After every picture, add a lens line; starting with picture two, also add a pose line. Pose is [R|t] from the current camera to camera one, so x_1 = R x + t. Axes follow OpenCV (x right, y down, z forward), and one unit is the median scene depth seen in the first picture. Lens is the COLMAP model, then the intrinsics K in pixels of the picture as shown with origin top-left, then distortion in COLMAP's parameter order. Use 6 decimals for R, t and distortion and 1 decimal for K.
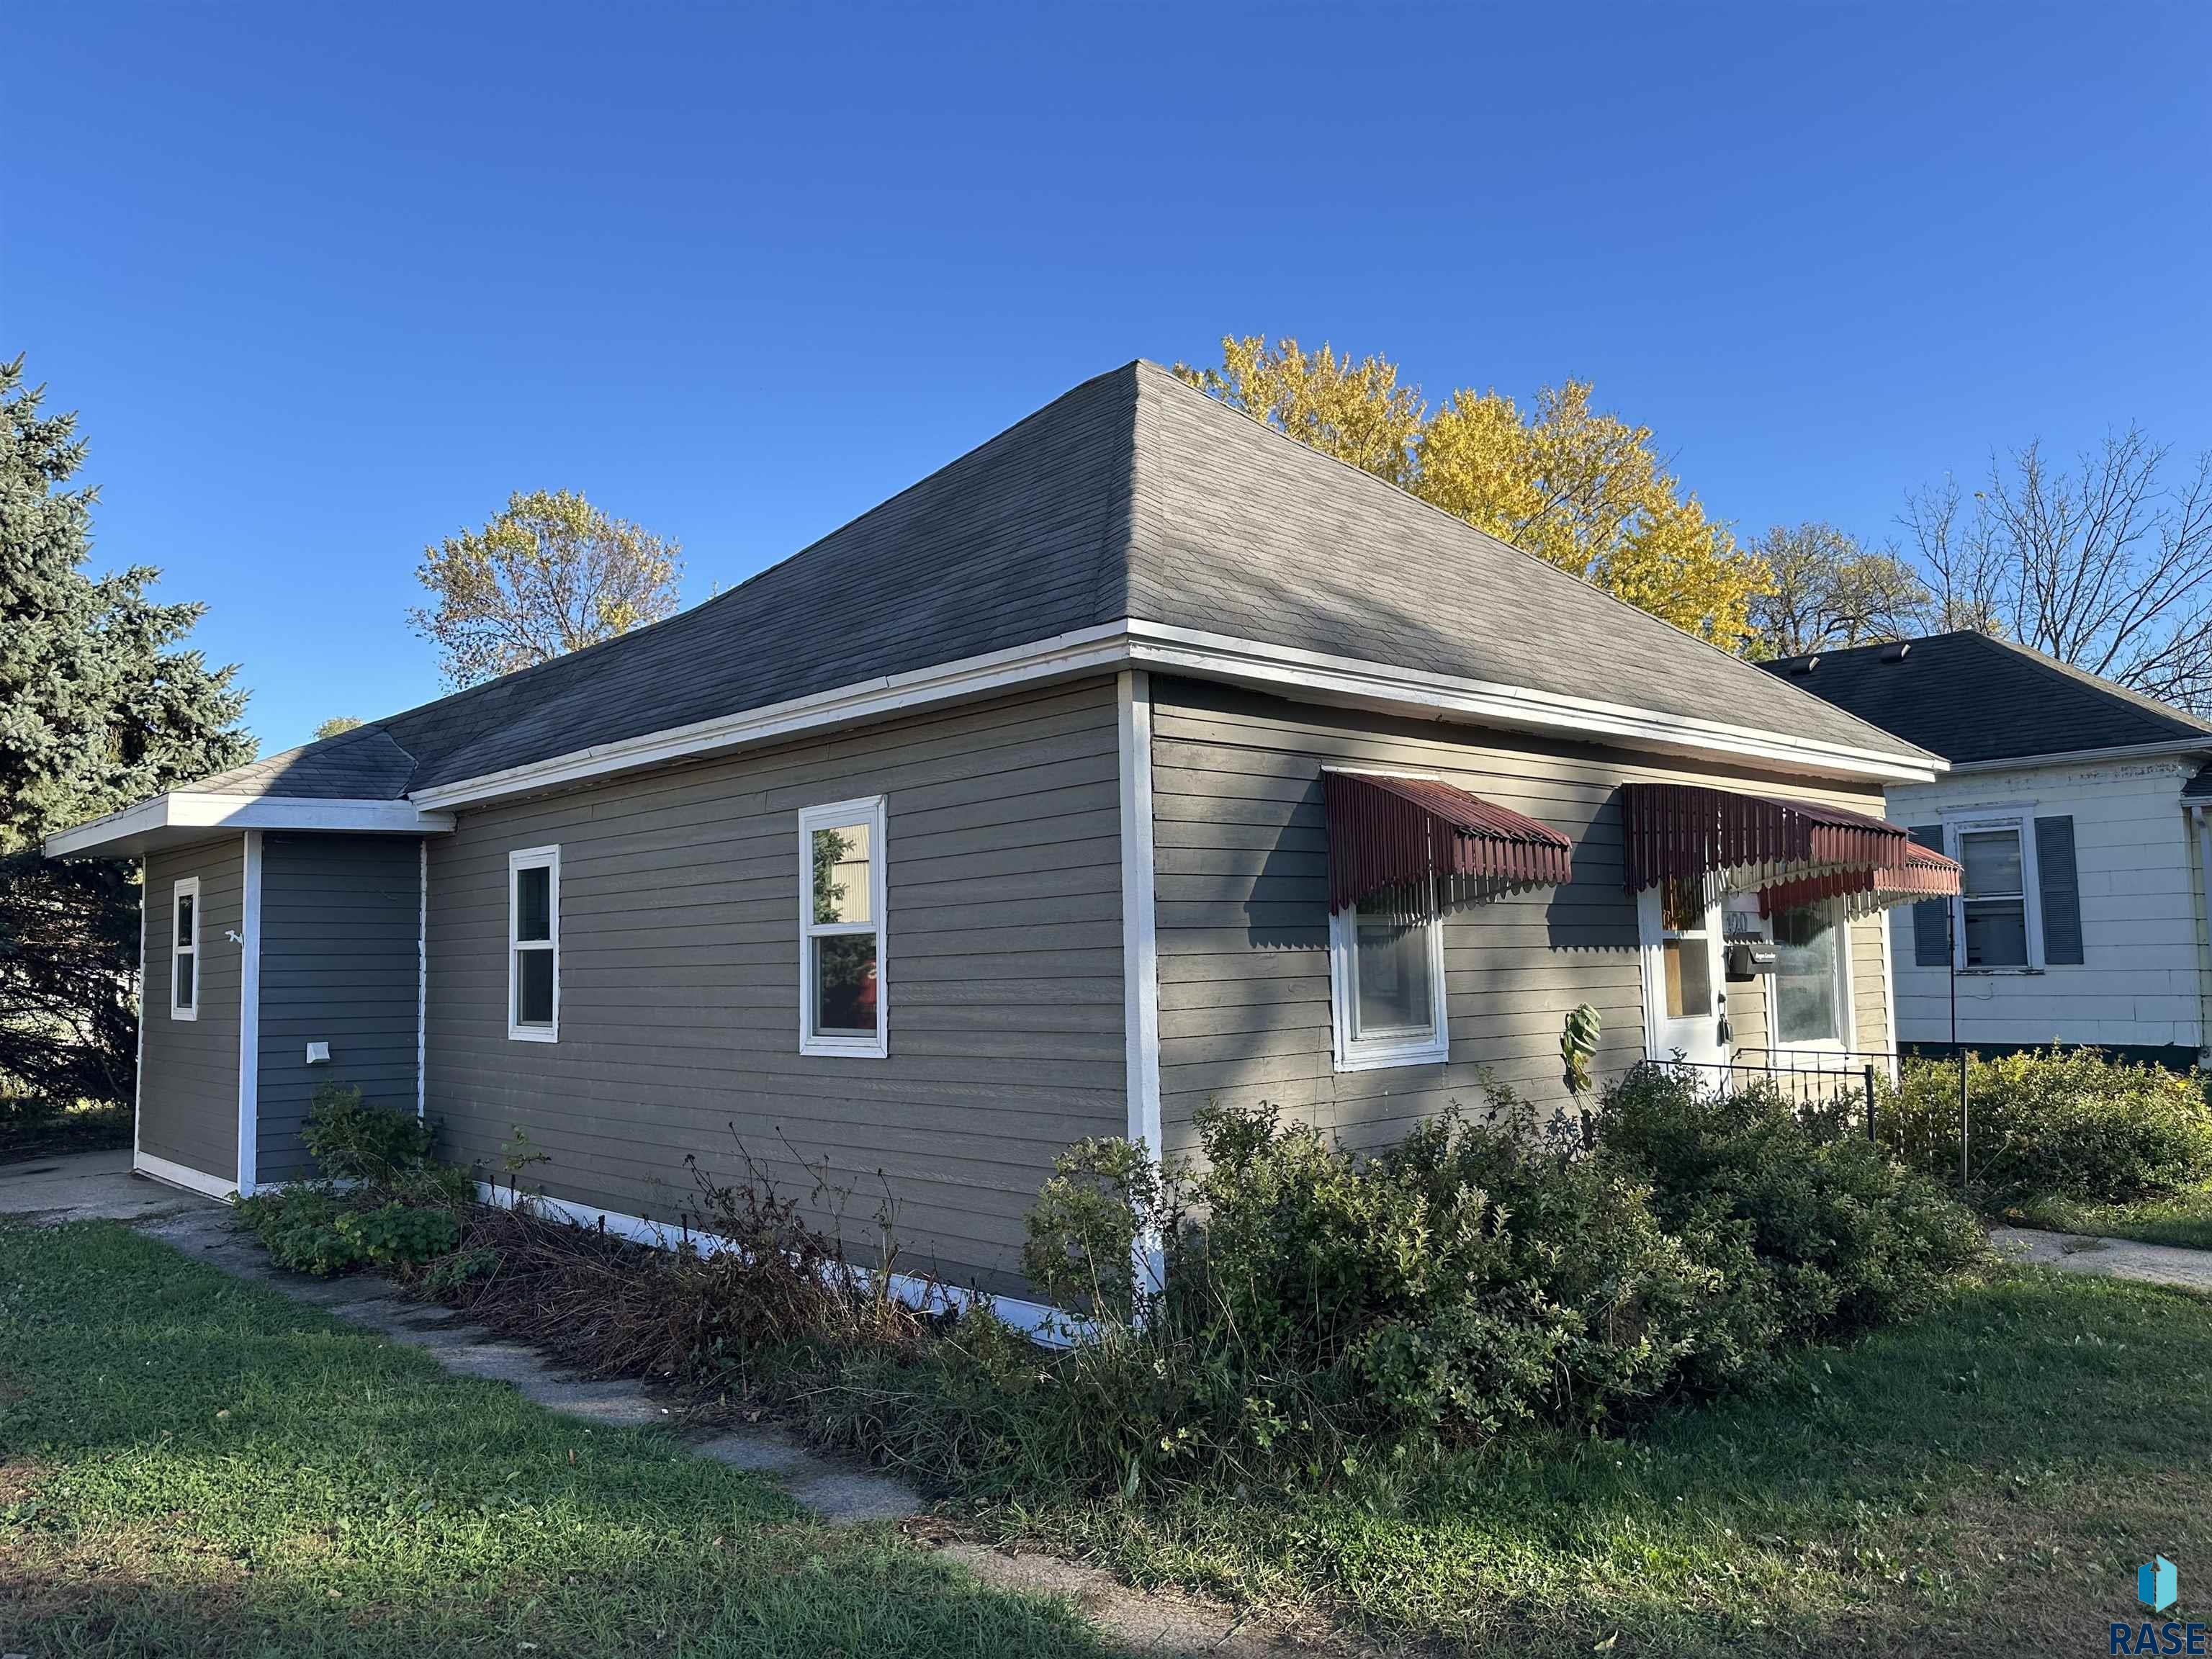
lens RADIAL K [[1523.6, 0, 1143.4], [0, 1523.6, 829.7], [0, 0, 1]] dist [0.084669, -0.114016]
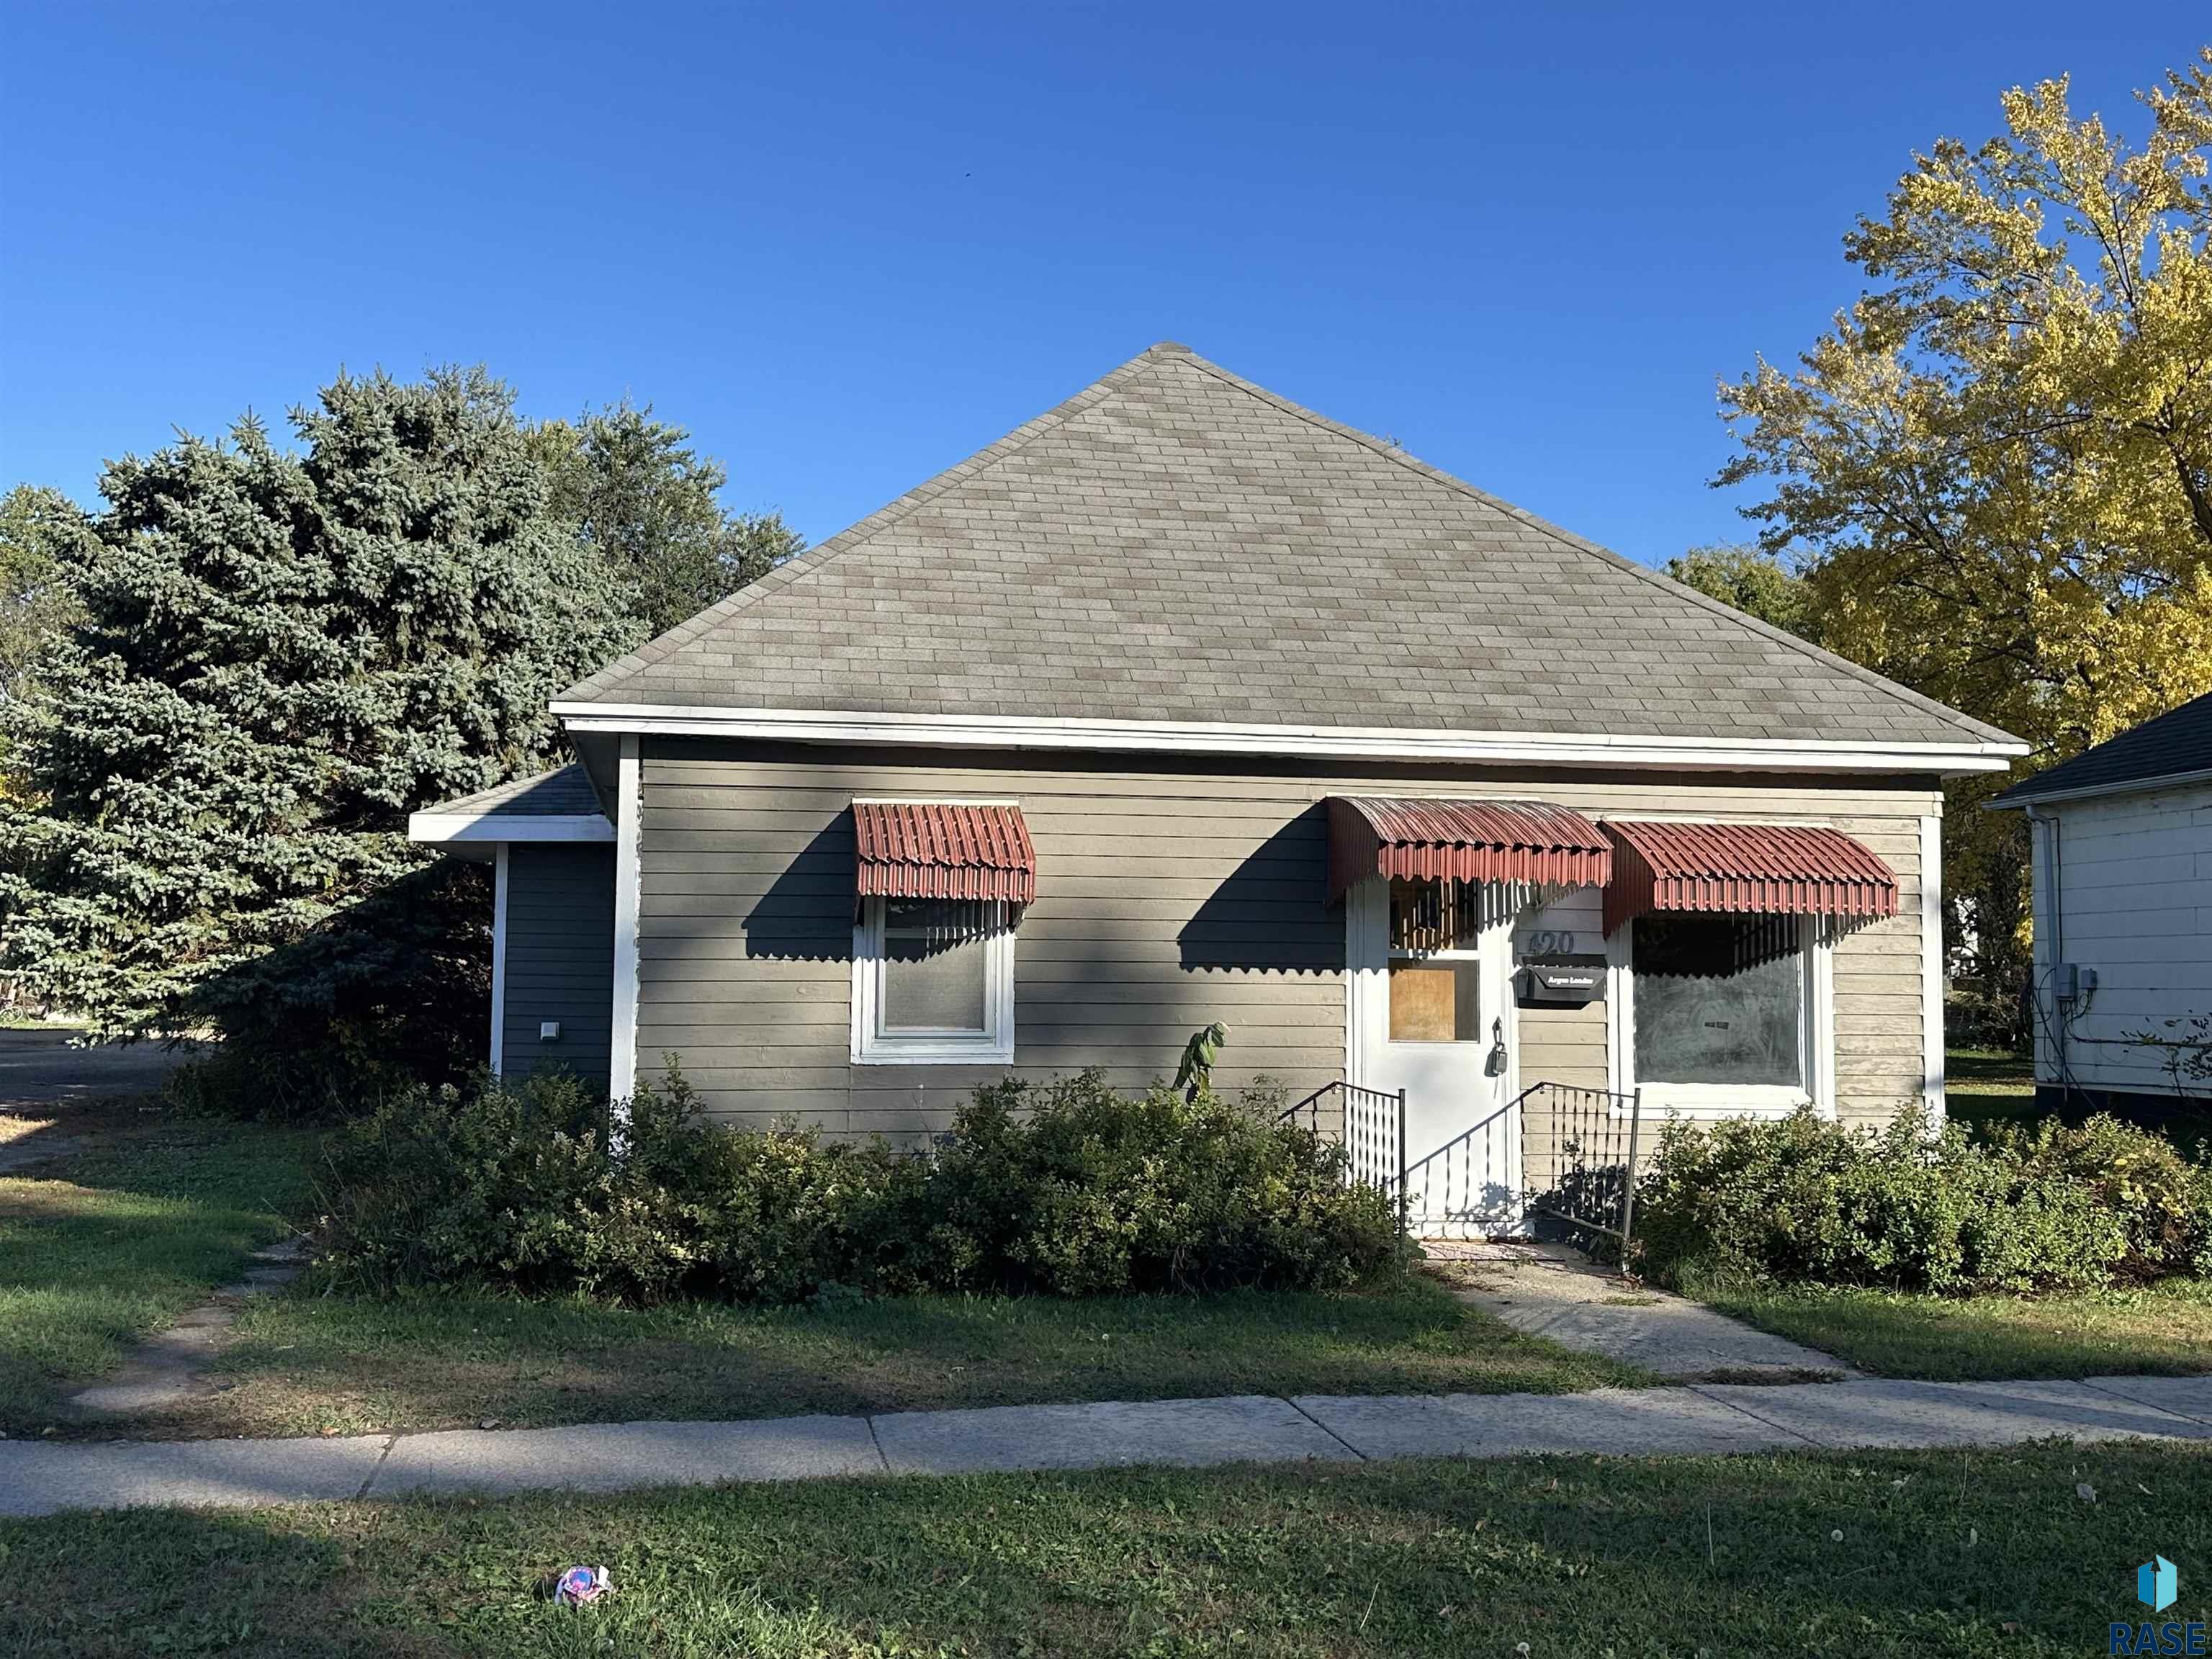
lens RADIAL K [[2274.7, 0, 1106.0], [0, 2274.7, 829.5], [0, 0, 1]] dist [0.006567, 0.002066]
pose [[0.837295, -0.007215, -0.546704, 0.922046], [0.016576, 0.999788, 0.012191, -0.027515], [0.546501, -0.019270, 0.837237, -0.258965]]
